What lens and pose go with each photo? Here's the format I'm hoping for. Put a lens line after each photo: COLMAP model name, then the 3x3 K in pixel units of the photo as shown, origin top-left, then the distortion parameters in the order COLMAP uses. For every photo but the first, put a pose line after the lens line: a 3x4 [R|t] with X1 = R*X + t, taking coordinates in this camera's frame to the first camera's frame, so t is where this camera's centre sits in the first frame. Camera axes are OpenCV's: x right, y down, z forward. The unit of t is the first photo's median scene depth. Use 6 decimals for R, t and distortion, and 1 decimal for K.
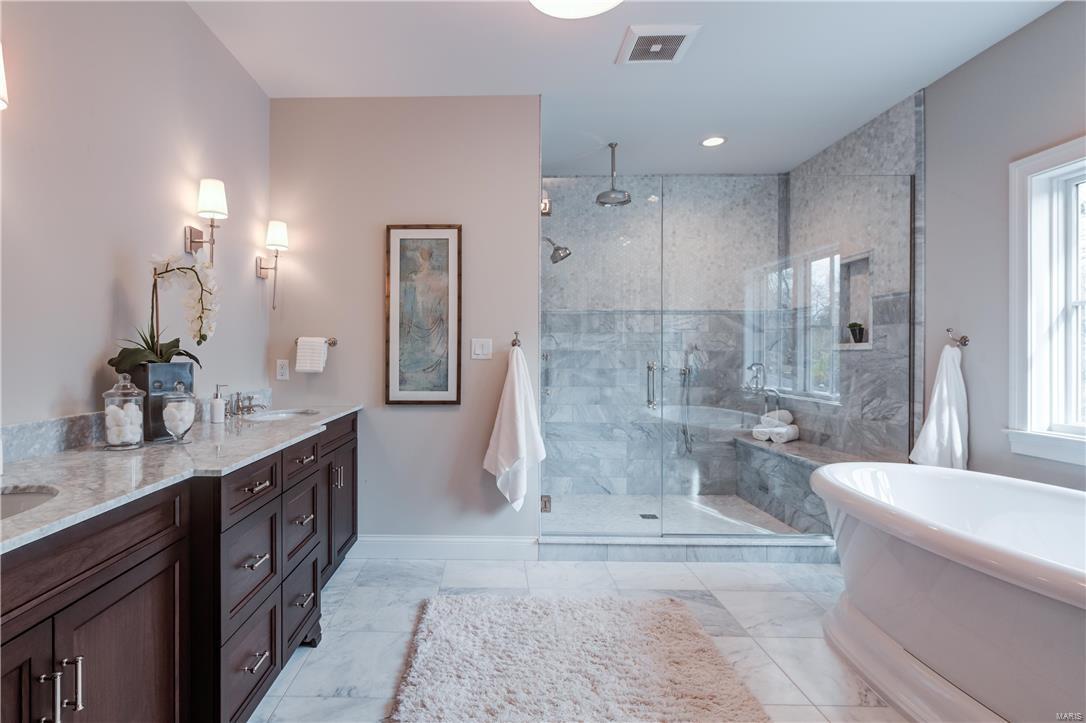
lens RADIAL K [[540.4, 0, 475.8], [0, 540.4, 354.6], [0, 0, 1]] dist [0.000144, -0.000297]
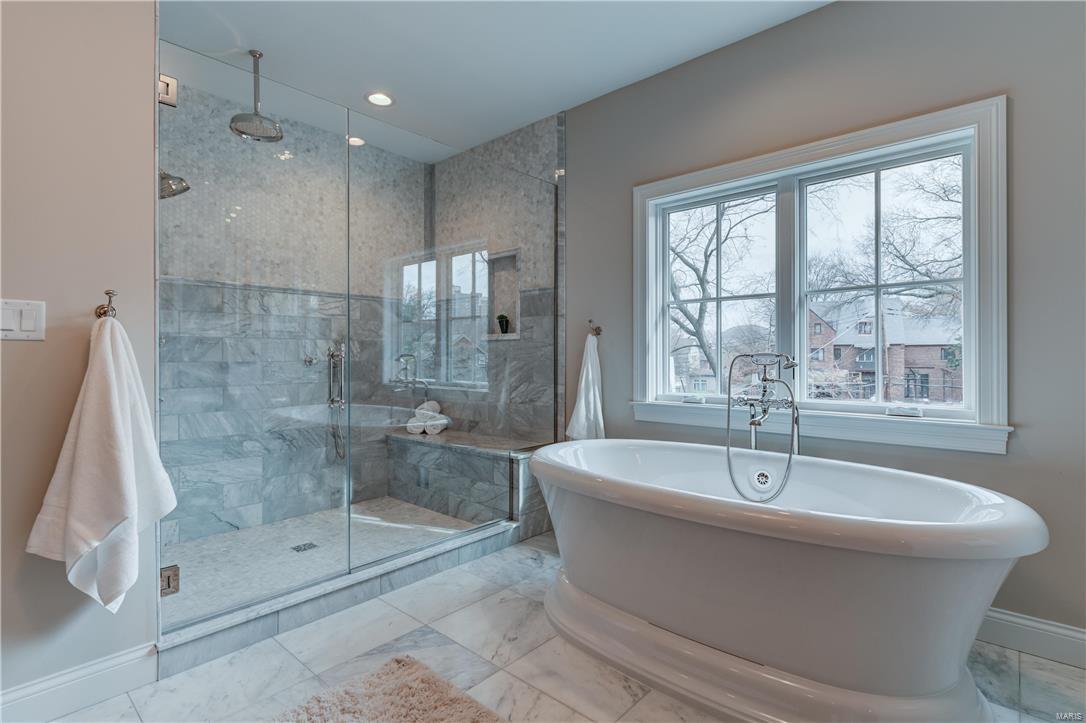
lens RADIAL K [[522.3, 0, 544.6], [0, 522.3, 356.5], [0, 0, 1]] dist [0.002022, -0.000308]
pose [[0.641418, -0.003608, 0.767183, -0.039105], [0.001025, 0.999992, 0.003845, 0.018272], [-0.767191, -0.001680, 0.641416, 0.238437]]
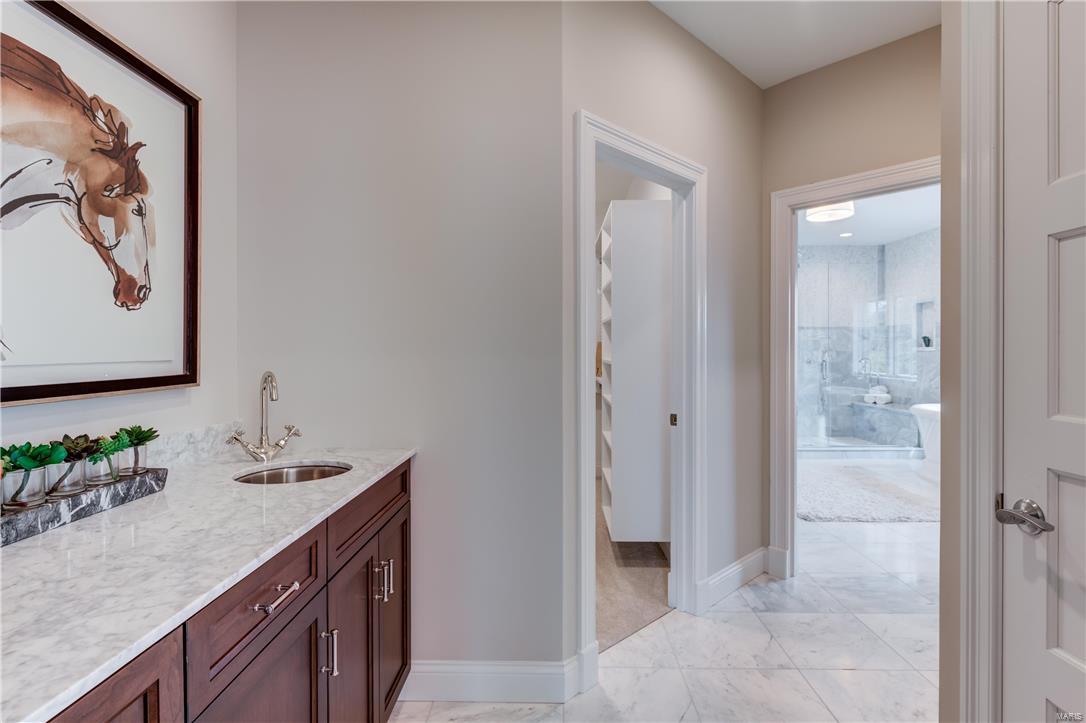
lens RADIAL K [[522.3, 0, 544.6], [0, 522.3, 356.5], [0, 0, 1]] dist [0.002022, -0.000308]
pose [[0.999965, -0.007123, 0.004480, -0.536974], [0.007069, 0.999905, 0.011820, -0.017650], [-0.004564, -0.011788, 0.999920, -0.688950]]
